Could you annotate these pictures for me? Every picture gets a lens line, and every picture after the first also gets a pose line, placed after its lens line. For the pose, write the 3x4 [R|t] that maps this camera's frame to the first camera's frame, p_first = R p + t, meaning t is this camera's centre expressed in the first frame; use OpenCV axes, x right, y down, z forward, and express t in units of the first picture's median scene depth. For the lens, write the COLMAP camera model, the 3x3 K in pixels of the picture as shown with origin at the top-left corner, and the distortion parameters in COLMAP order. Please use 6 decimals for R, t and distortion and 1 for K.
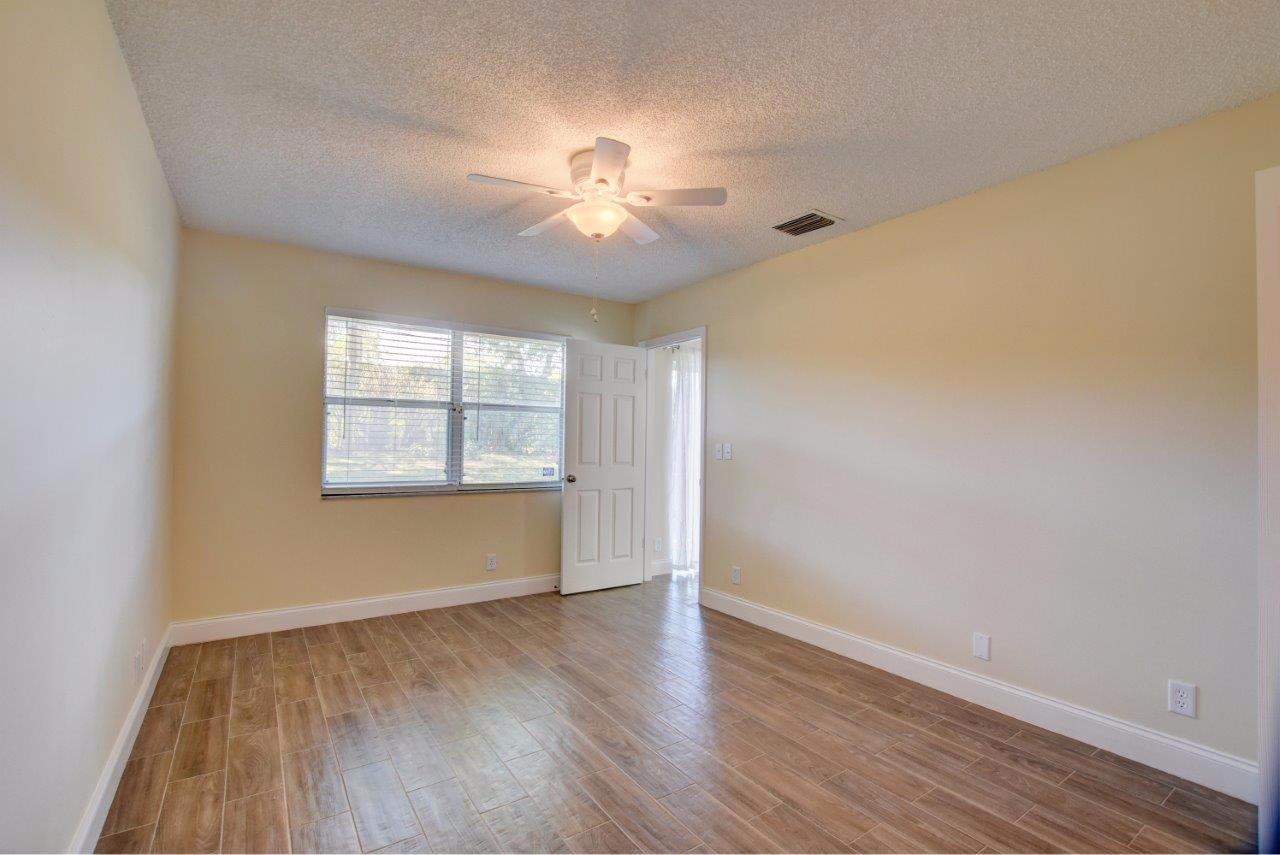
lens RADIAL K [[541.4, 0, 639.1], [0, 541.4, 441.1], [0, 0, 1]] dist [-0.005612, -0.000300]
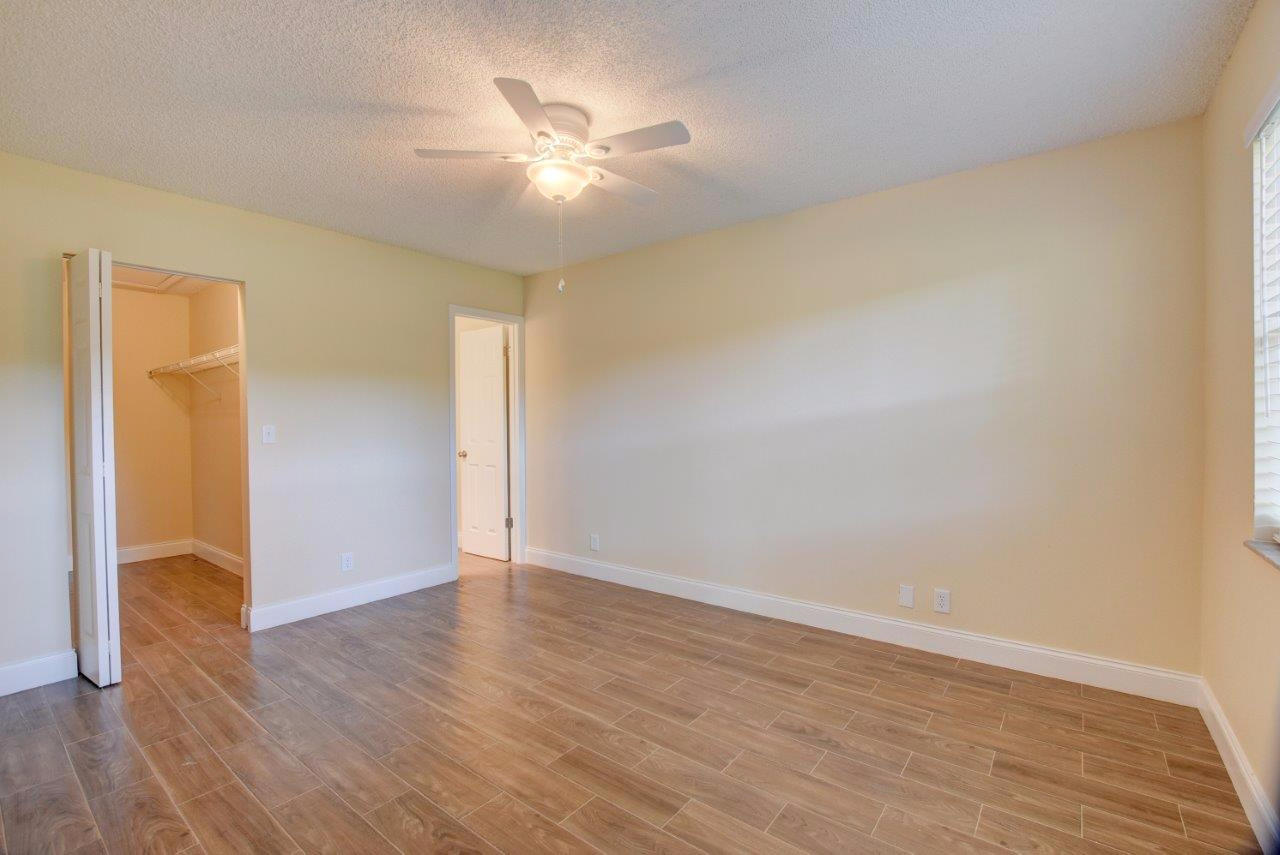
lens RADIAL K [[541.4, 0, 639.9], [0, 541.4, 421.9], [0, 0, 1]] dist [-0.005612, -0.000300]
pose [[-0.947480, -0.000872, -0.319815, 0.085048], [-0.001254, 0.999999, 0.000989, 0.000538], [0.319813, 0.001338, -0.947480, 1.798006]]
